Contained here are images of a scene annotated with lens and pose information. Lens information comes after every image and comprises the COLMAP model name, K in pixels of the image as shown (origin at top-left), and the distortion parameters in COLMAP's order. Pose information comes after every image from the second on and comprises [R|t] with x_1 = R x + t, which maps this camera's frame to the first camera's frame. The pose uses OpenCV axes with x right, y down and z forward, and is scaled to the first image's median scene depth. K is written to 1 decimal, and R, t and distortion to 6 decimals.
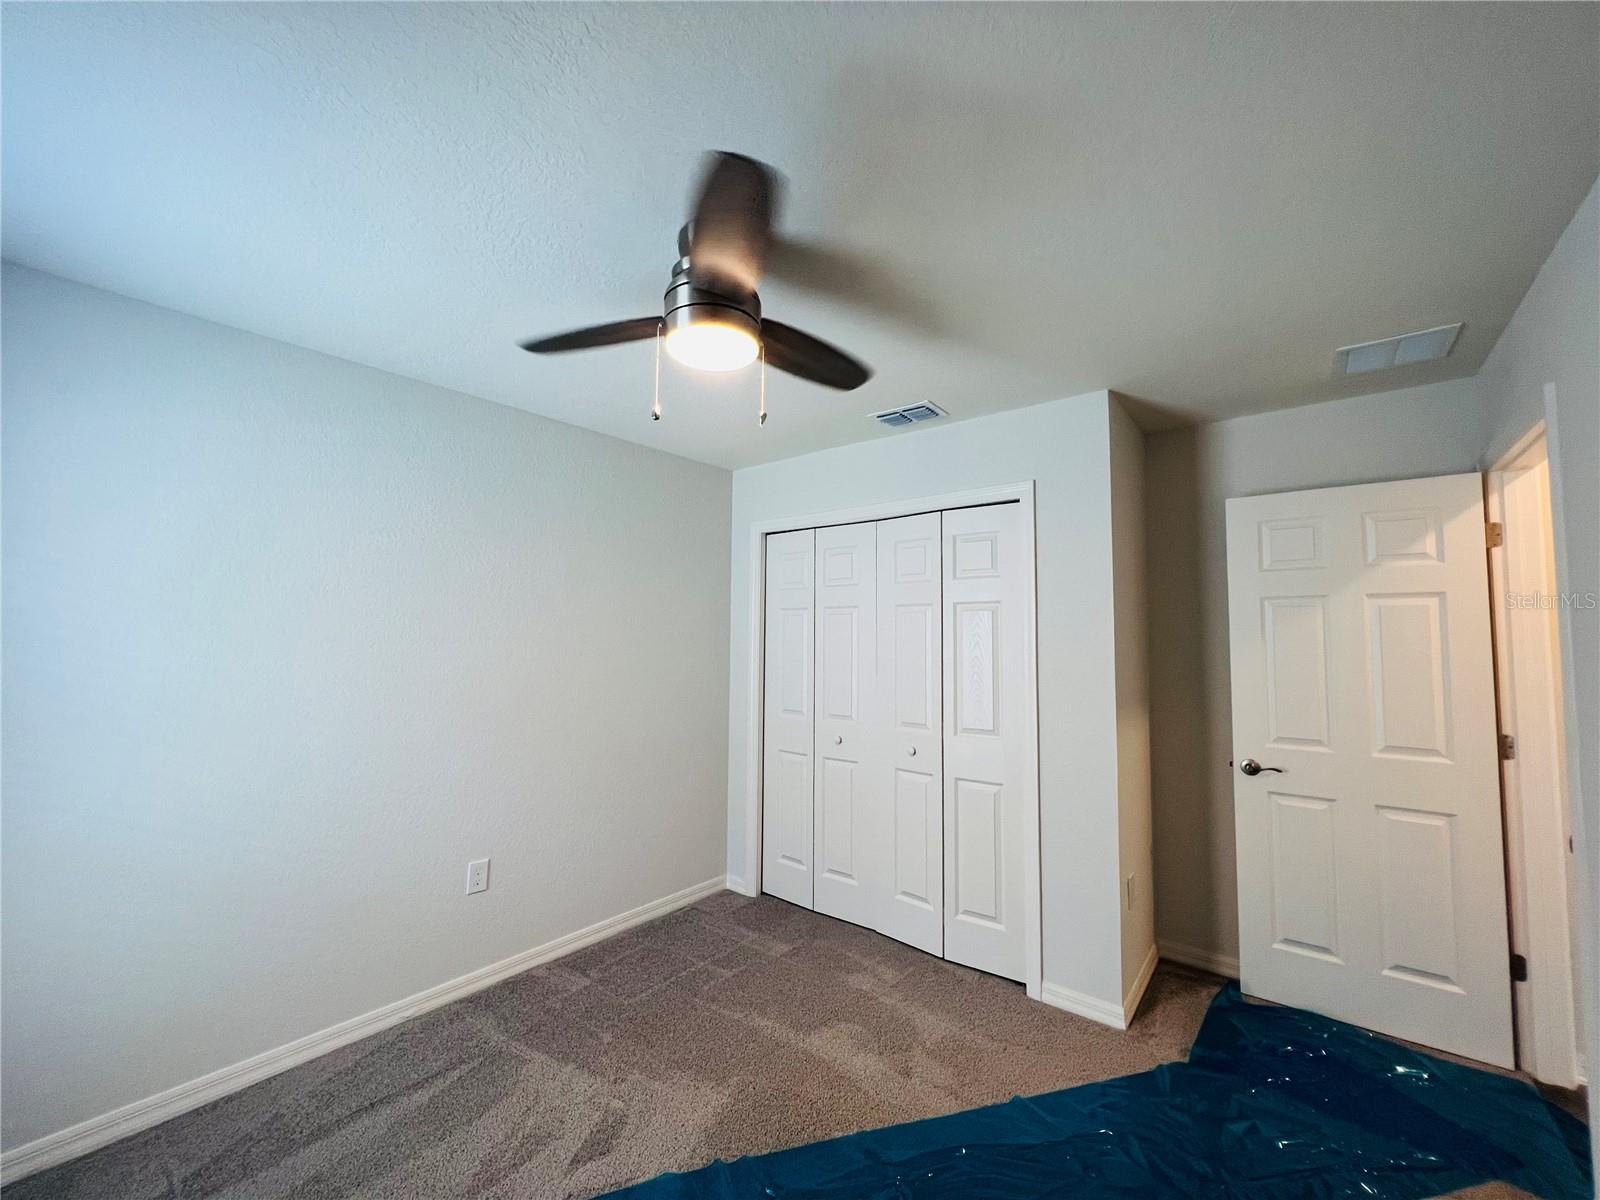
lens RADIAL K [[641.2, 0, 800.0], [0, 641.2, 600.0], [0, 0, 1]] dist [0.001460, 0.000663]
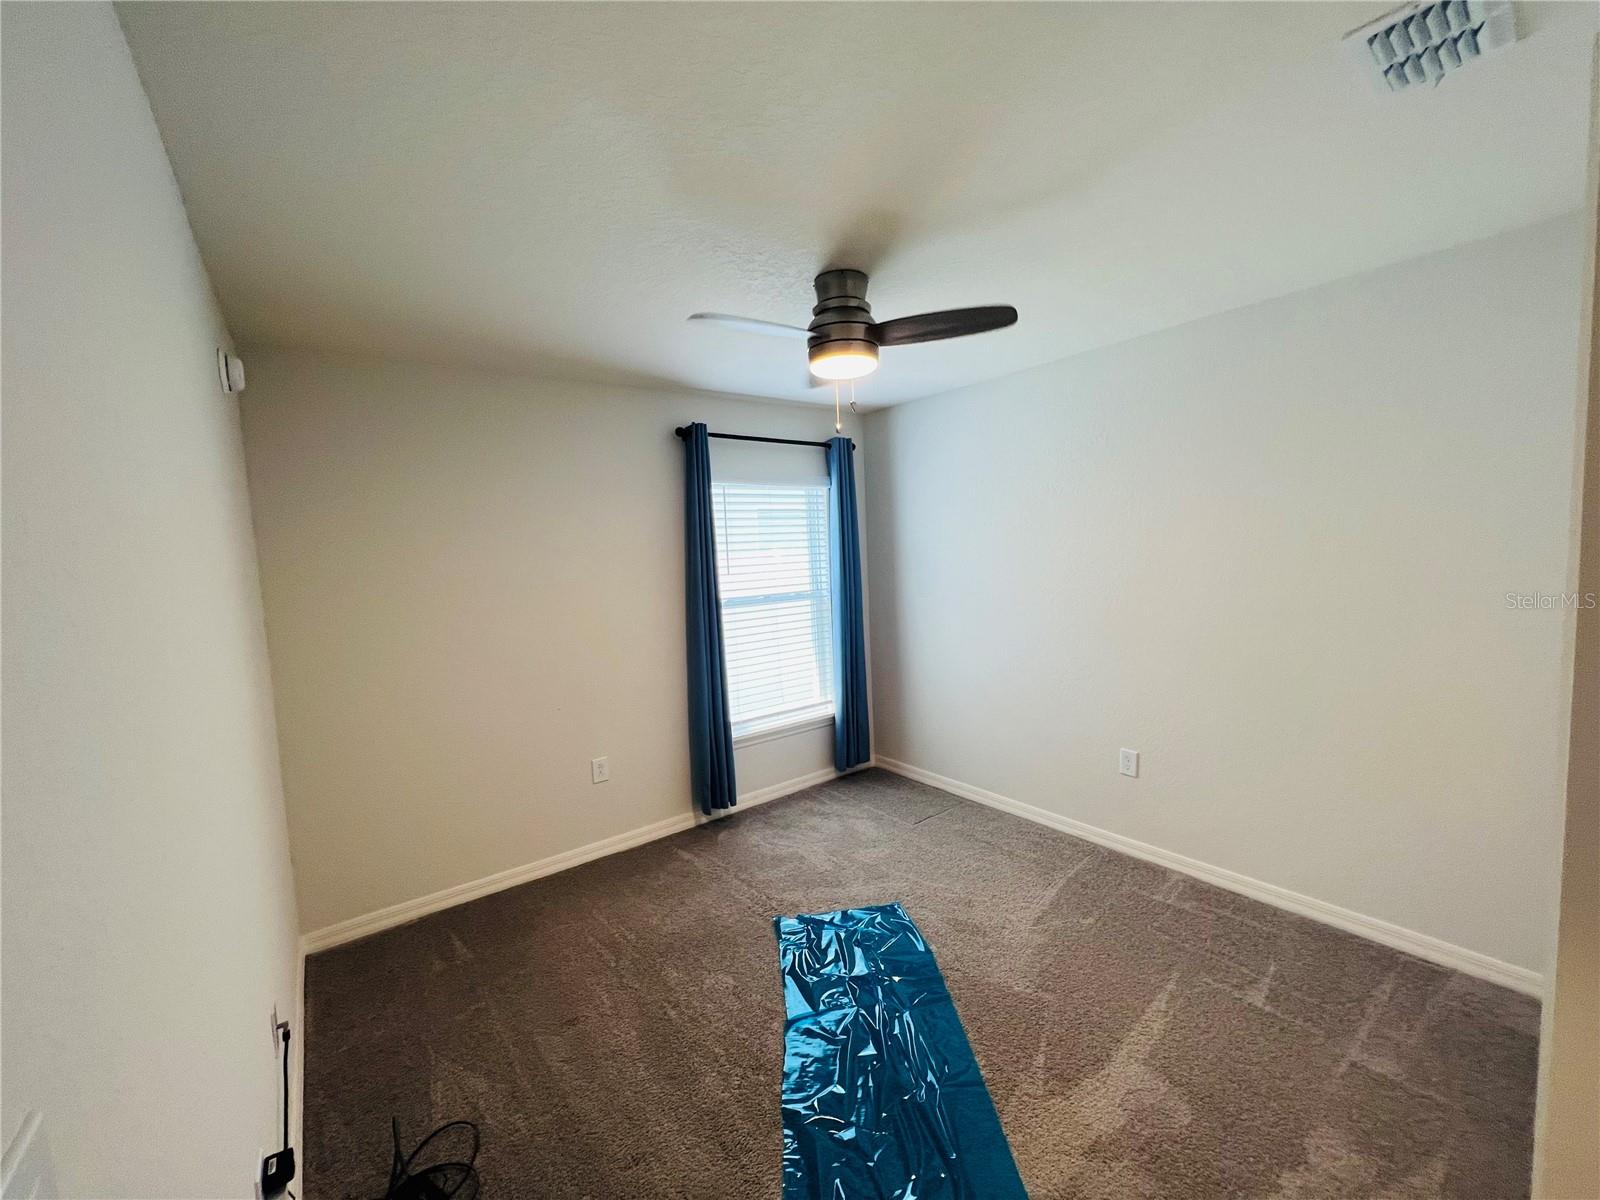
lens RADIAL K [[641.2, 0, 800.0], [0, 641.2, 600.0], [0, 0, 1]] dist [0.001460, 0.000663]
pose [[-0.222483, 0.087672, -0.970987, 0.762380], [0.102406, 0.992541, 0.066154, -0.003530], [0.969543, -0.084717, -0.229801, 0.729823]]
